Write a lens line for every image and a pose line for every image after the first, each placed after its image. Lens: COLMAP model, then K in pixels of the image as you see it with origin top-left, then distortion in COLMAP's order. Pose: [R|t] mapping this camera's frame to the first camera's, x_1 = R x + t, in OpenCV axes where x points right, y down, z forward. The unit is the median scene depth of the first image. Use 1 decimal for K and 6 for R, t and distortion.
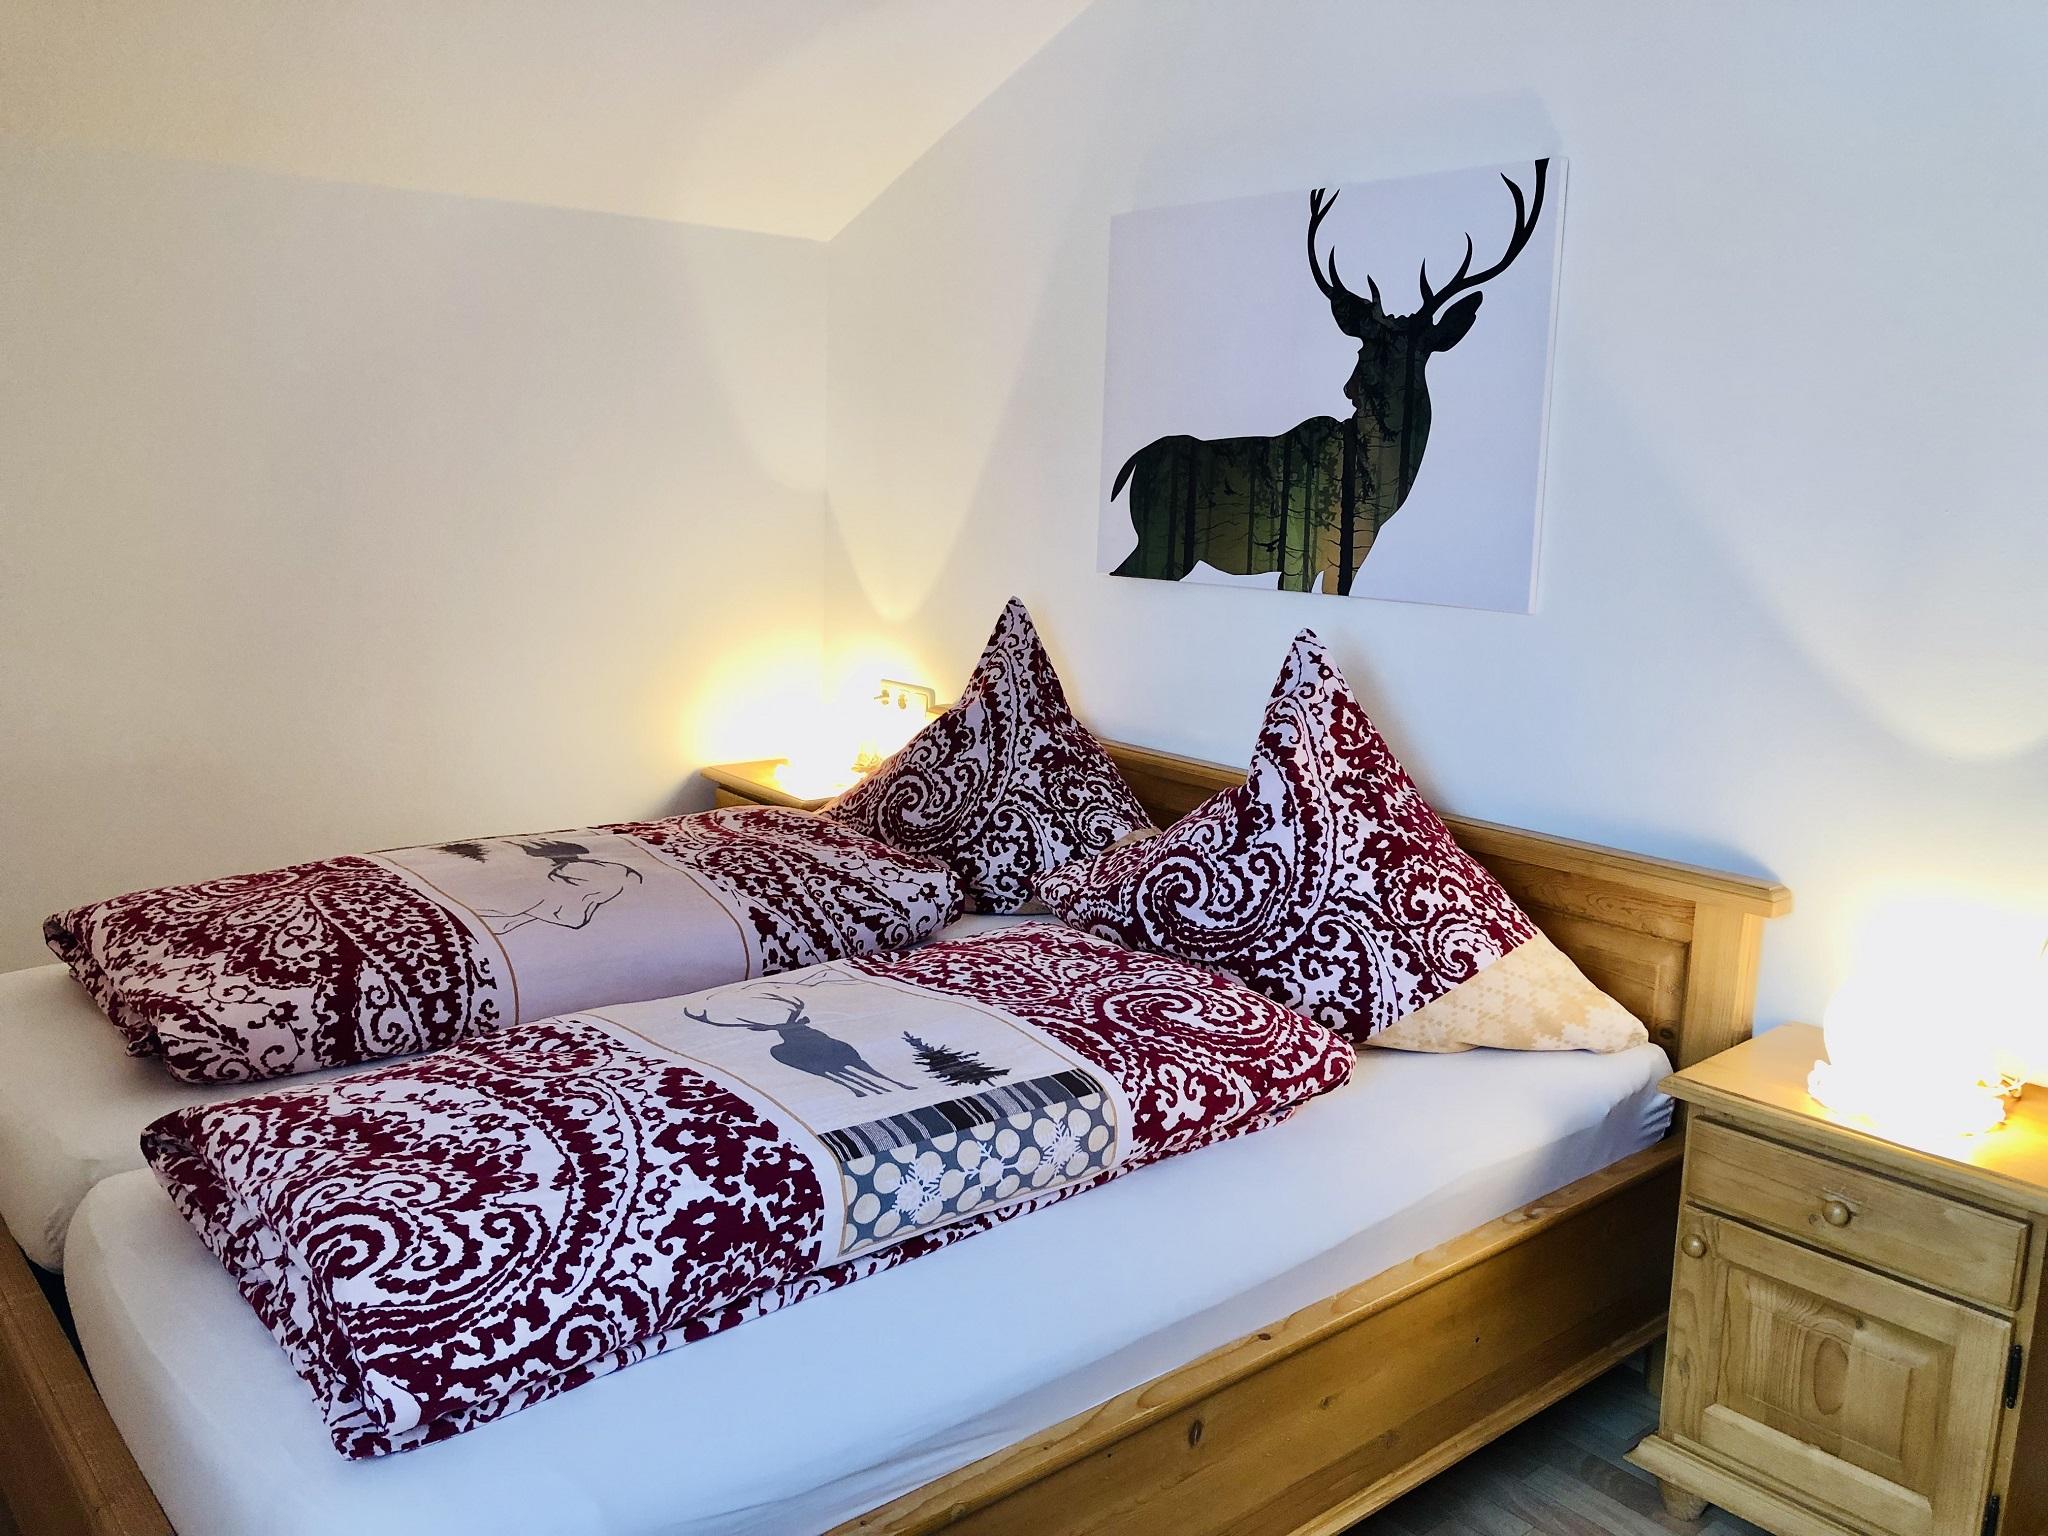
lens RADIAL K [[1682.4, 0, 1023.7], [0, 1682.4, 776.1], [0, 0, 1]] dist [0.053655, -0.016372]
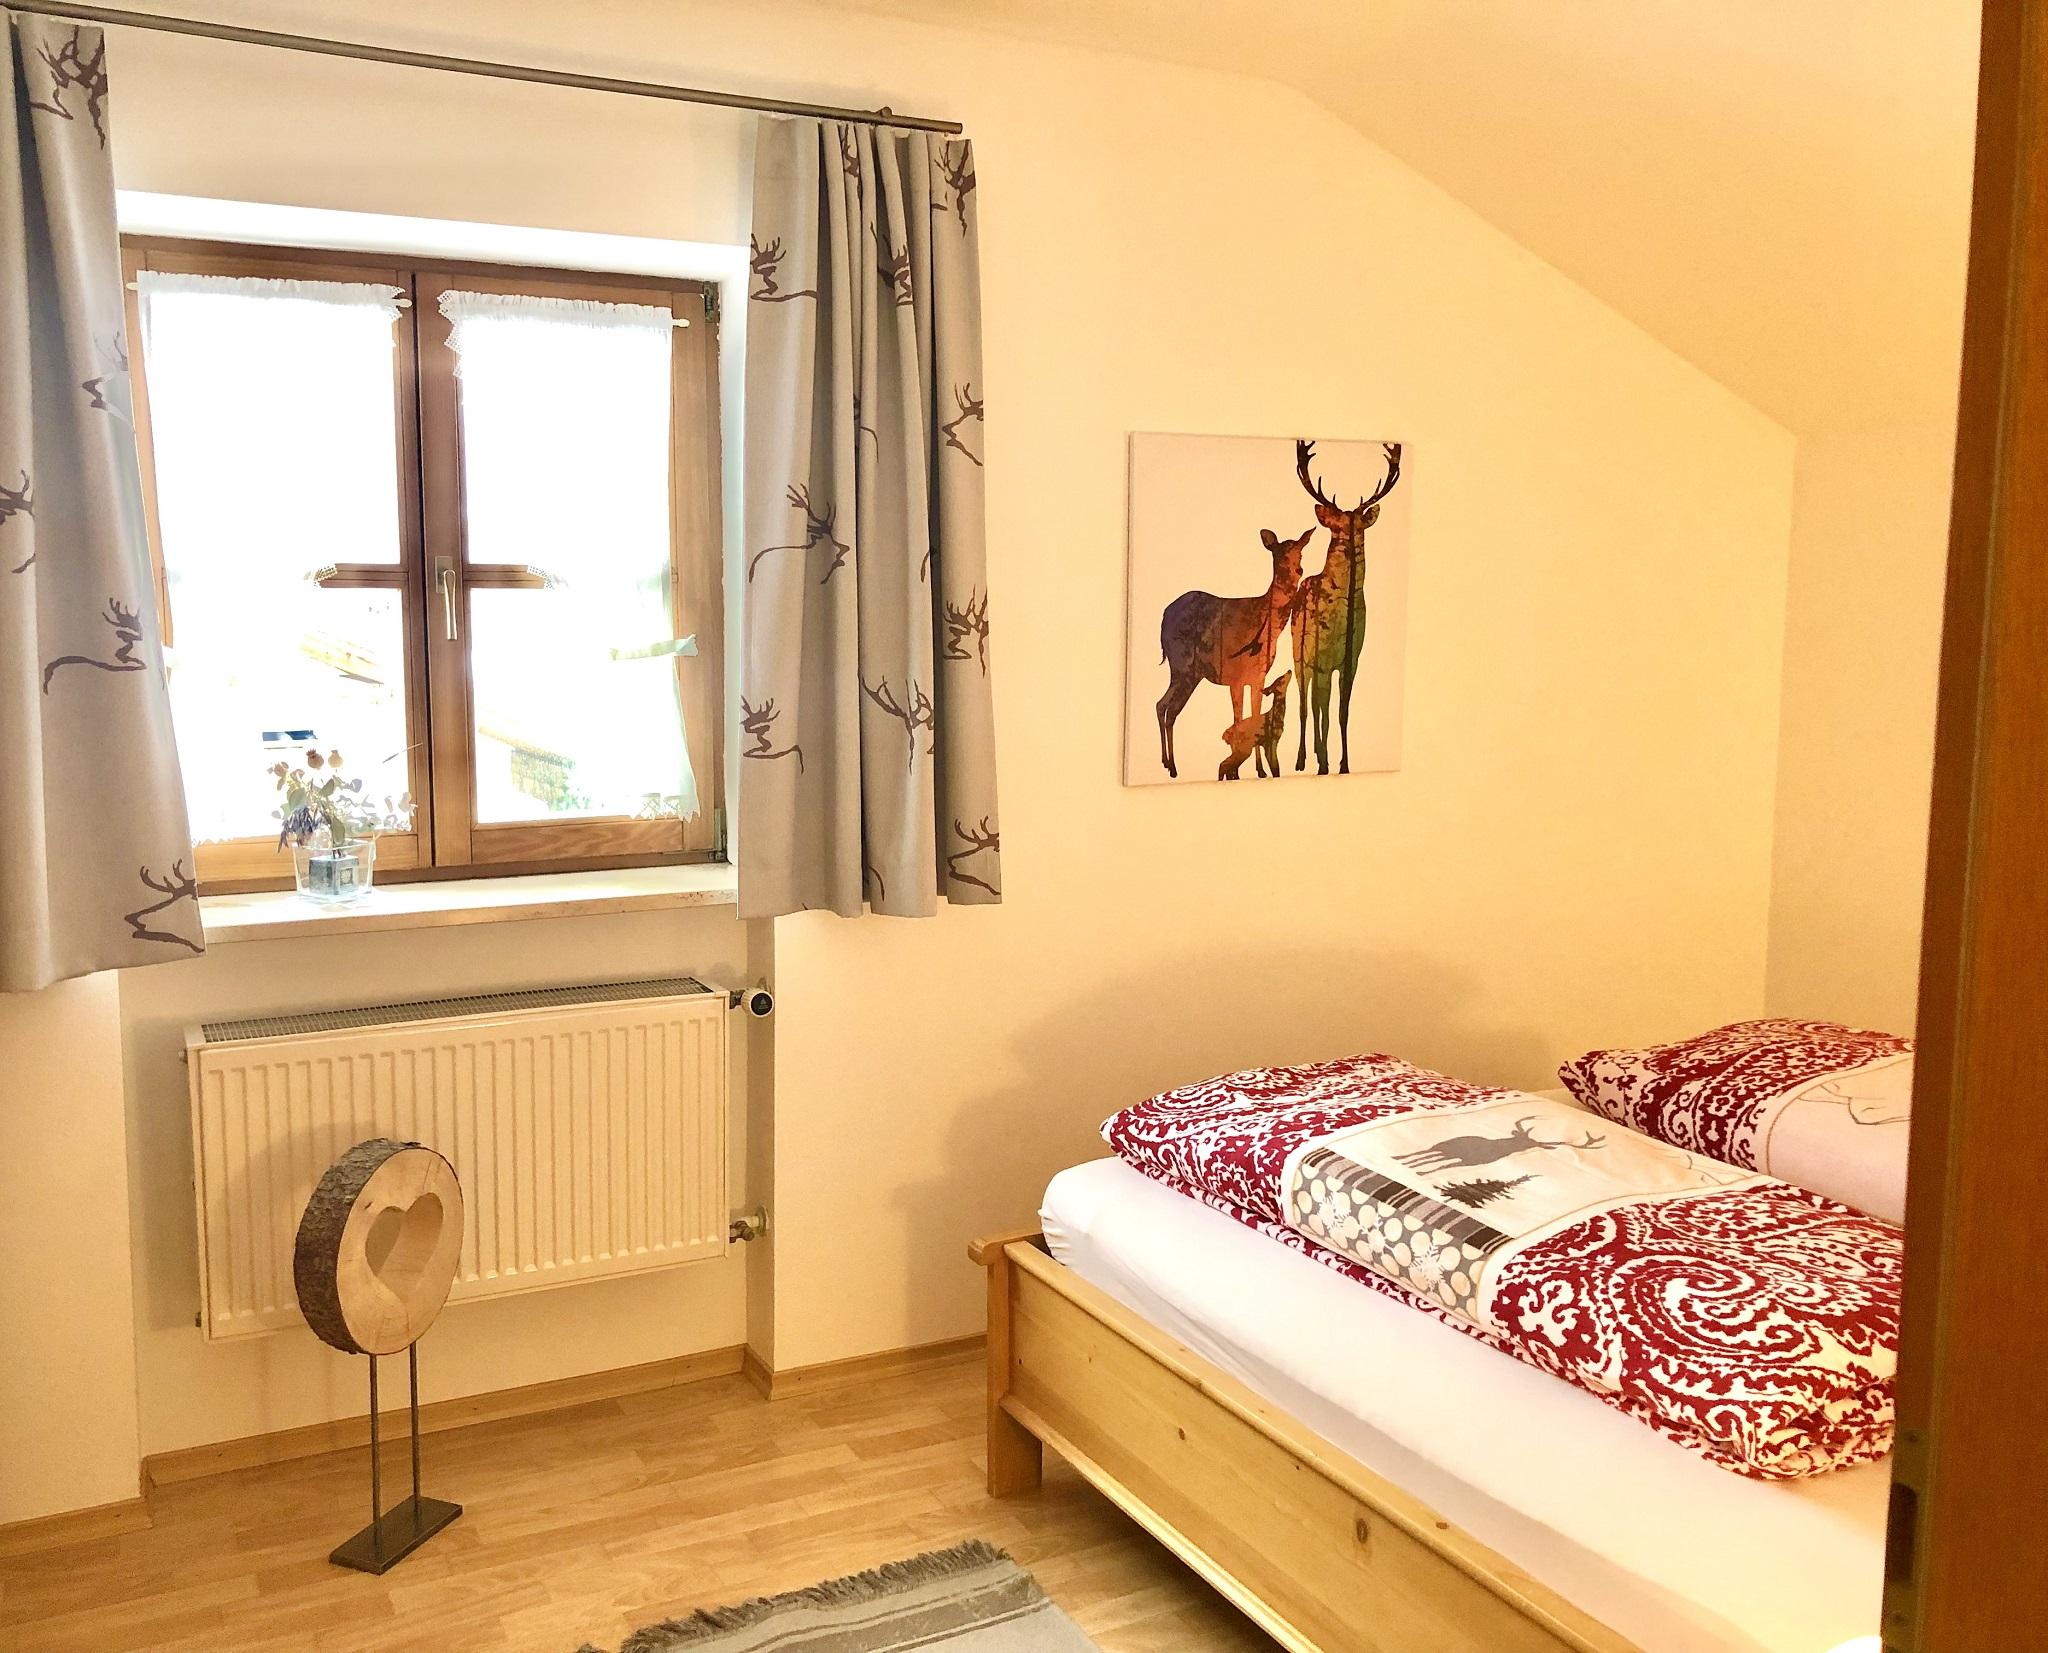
lens RADIAL K [[1840.1, 0, 1023.1], [0, 1840.1, 824.3], [0, 0, 1]] dist [-0.005059, -0.010763]
pose [[-0.210584, 0.090709, -0.973358, 1.215400], [-0.204771, 0.969504, 0.134652, -0.180259], [0.955889, 0.227671, -0.185587, 0.835891]]
